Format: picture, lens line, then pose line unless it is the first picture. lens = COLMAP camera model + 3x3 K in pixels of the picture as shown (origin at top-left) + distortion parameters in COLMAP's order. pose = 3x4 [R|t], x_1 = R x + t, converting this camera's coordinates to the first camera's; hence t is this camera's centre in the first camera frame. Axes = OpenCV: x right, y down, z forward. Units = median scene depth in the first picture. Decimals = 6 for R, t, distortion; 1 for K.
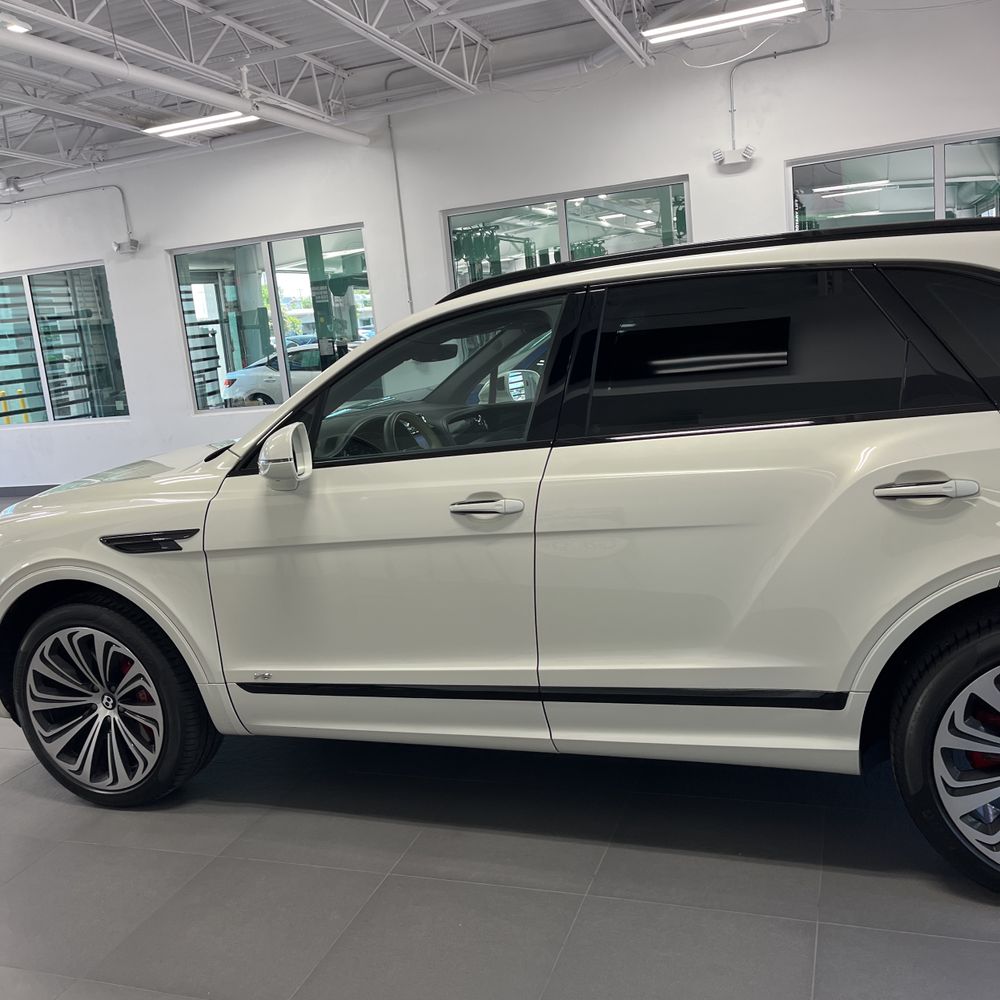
lens RADIAL K [[1013.5, 0, 502.7], [0, 1013.5, 465.4], [0, 0, 1]] dist [0.067881, -0.071268]
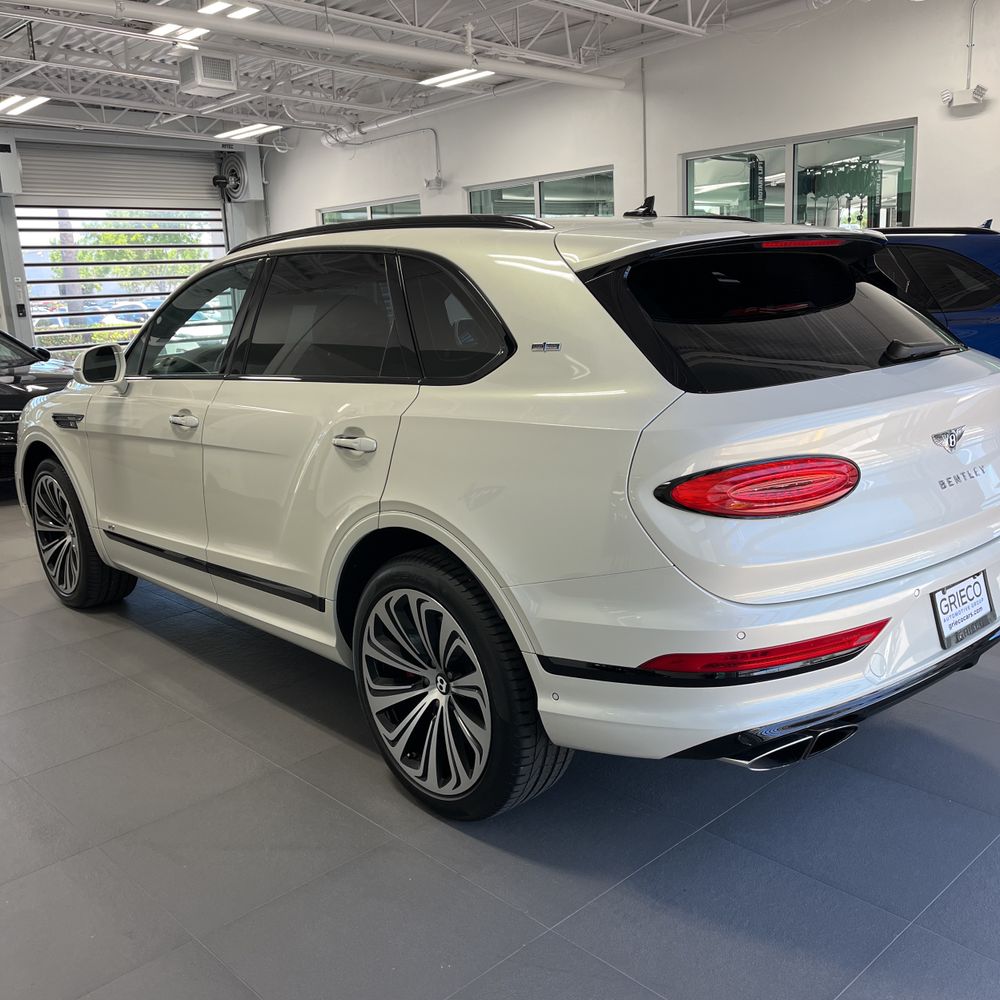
lens RADIAL K [[1013.5, 0, 502.7], [0, 1013.5, 465.4], [0, 0, 1]] dist [0.067881, -0.071268]
pose [[0.896427, 0.137602, -0.421289, 0.290713], [-0.108382, 0.989781, 0.092667, -0.021546], [0.429735, -0.037409, 0.902180, -0.004127]]
